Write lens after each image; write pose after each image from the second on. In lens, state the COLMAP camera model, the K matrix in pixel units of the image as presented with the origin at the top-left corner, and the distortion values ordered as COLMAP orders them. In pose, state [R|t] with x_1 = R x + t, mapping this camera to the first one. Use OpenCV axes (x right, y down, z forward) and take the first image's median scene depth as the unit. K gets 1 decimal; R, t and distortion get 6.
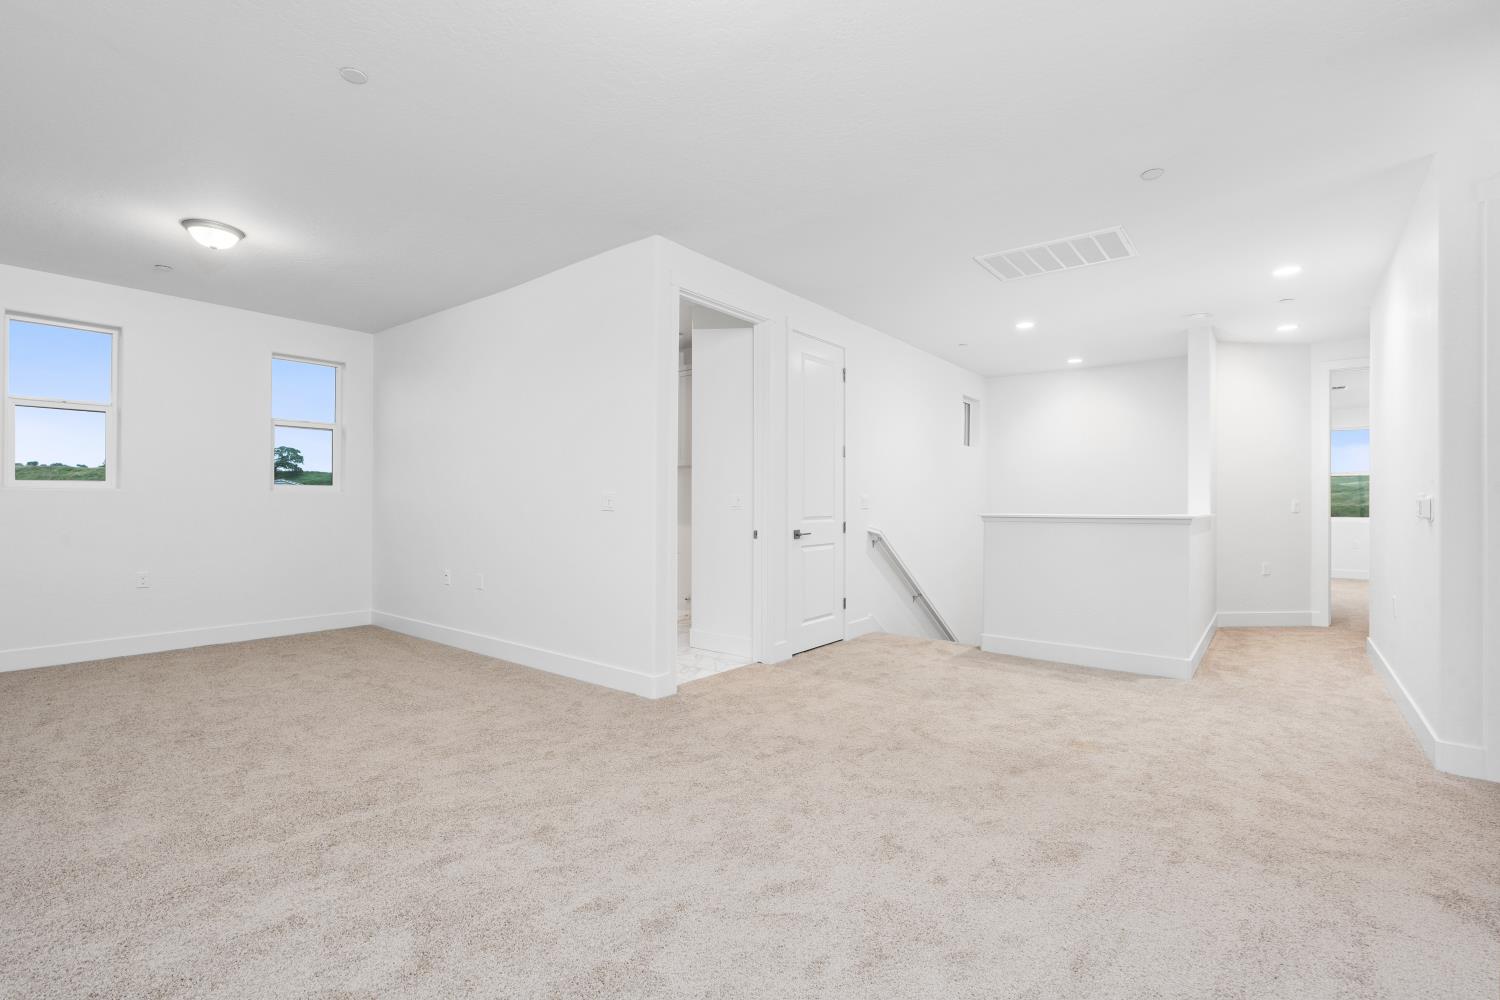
lens RADIAL K [[687.0, 0, 750.0], [0, 687.0, 500.0], [0, 0, 1]] dist [0.000570, 0.000352]
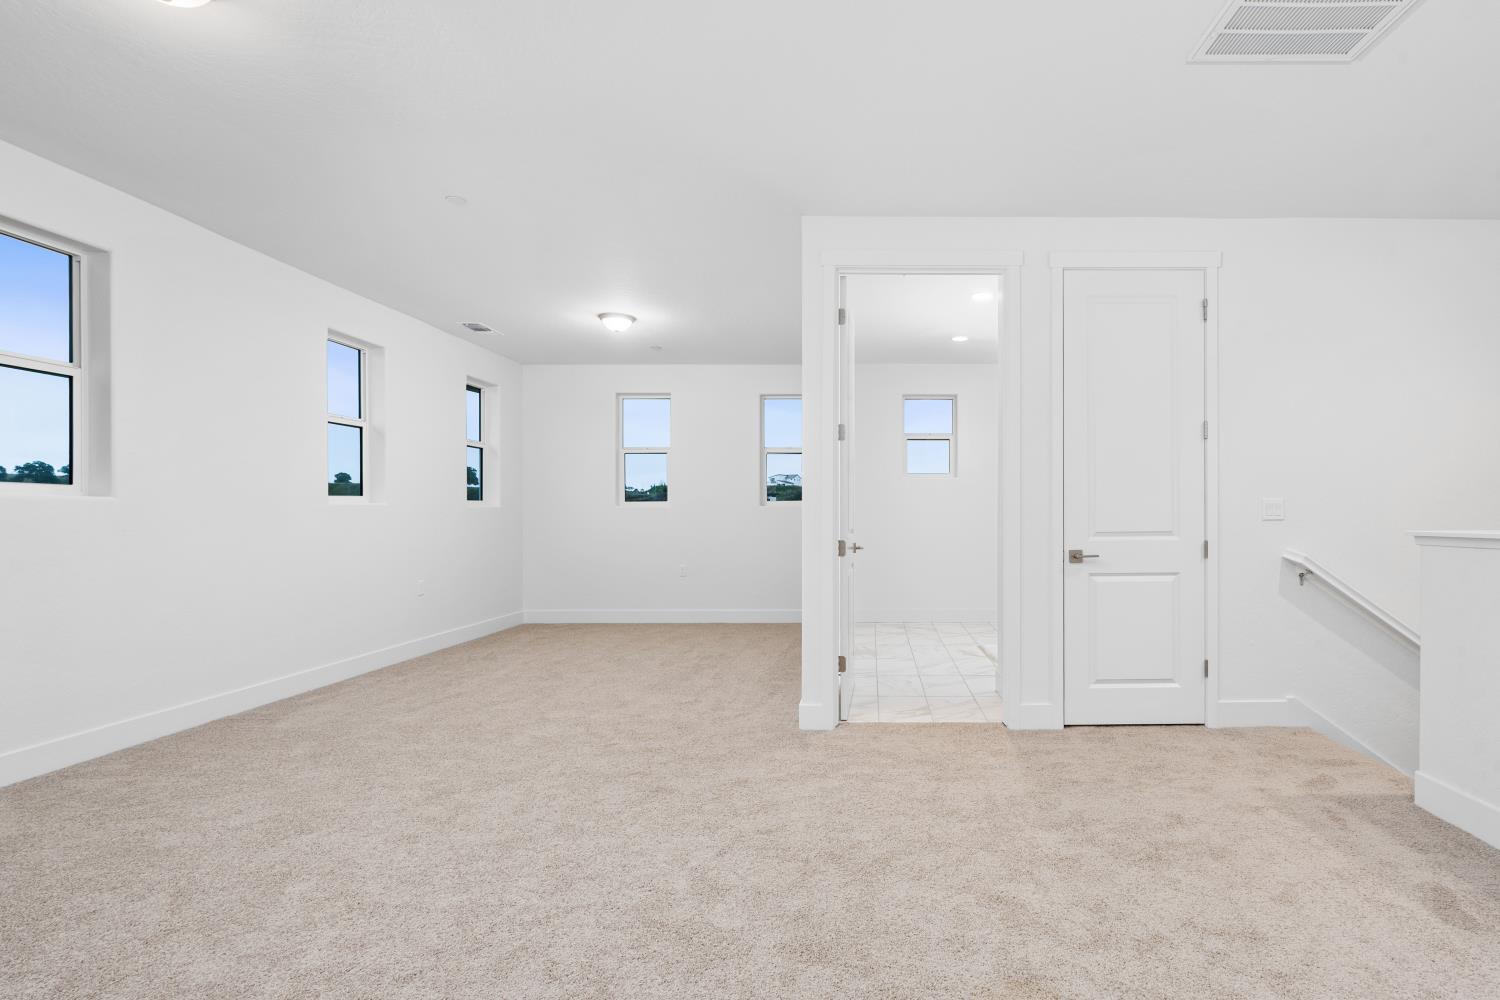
lens RADIAL K [[688.7, 0, 747.3], [0, 688.7, 521.7], [0, 0, 1]] dist [-0.002118, 0.000660]
pose [[0.625373, 0.003758, -0.780317, 0.400610], [0.003693, 0.999963, 0.007775, 0.007895], [0.780317, -0.007744, 0.625336, 0.290876]]
